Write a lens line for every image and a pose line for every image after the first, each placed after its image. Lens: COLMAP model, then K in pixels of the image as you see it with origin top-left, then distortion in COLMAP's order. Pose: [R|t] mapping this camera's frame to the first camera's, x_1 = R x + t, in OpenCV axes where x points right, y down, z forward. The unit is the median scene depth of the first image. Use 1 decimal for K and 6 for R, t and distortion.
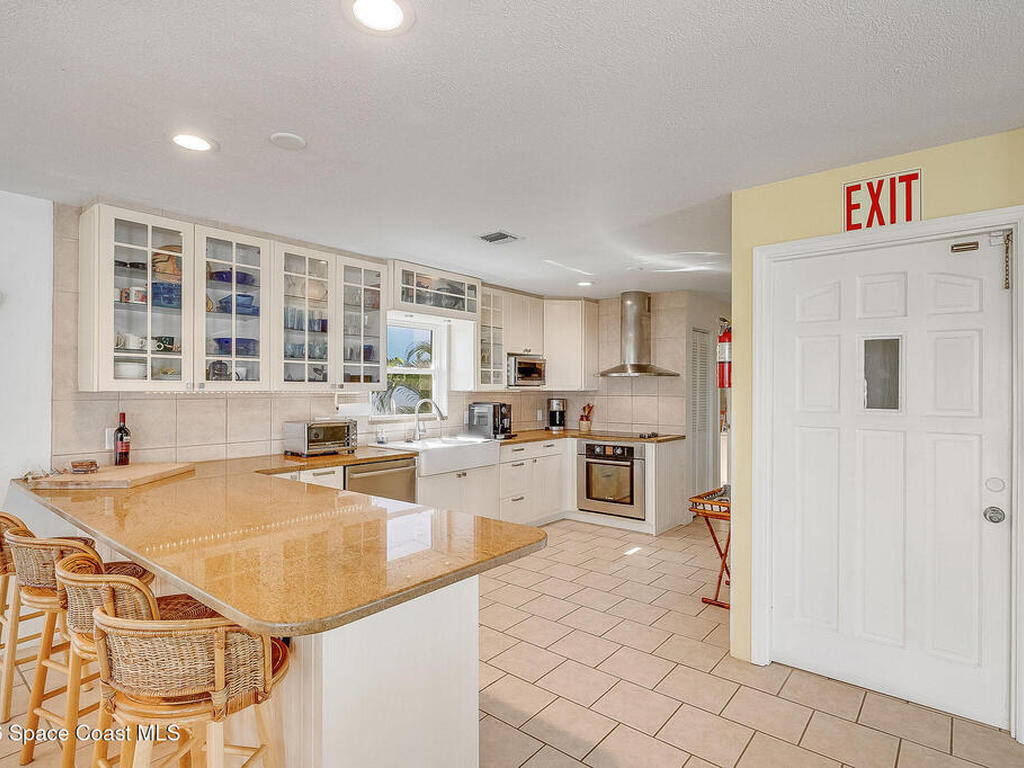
lens RADIAL K [[542.9, 0, 510.2], [0, 542.9, 387.6], [0, 0, 1]] dist [0.000816, -0.000017]
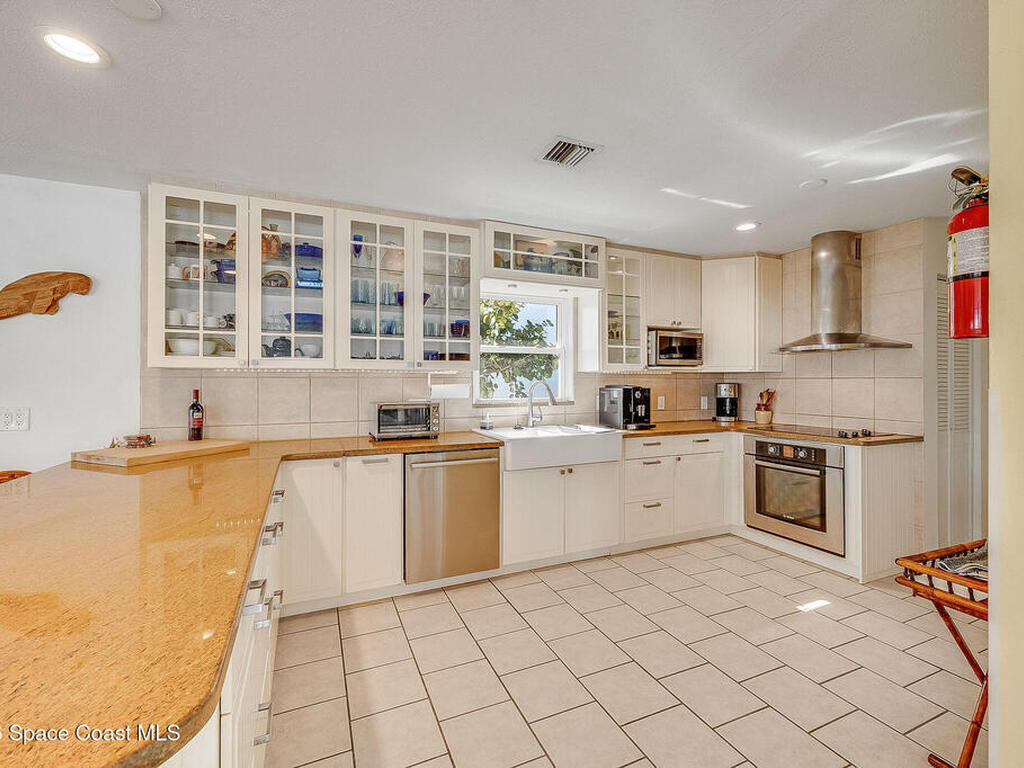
lens RADIAL K [[462.5, 0, 515.0], [0, 462.5, 379.4], [0, 0, 1]] dist [-0.001687, -0.000009]
pose [[0.898189, -0.003522, -0.439595, 0.148679], [0.003609, 0.999993, -0.000639, 0.020543], [0.439595, -0.001013, 0.898196, 0.329910]]
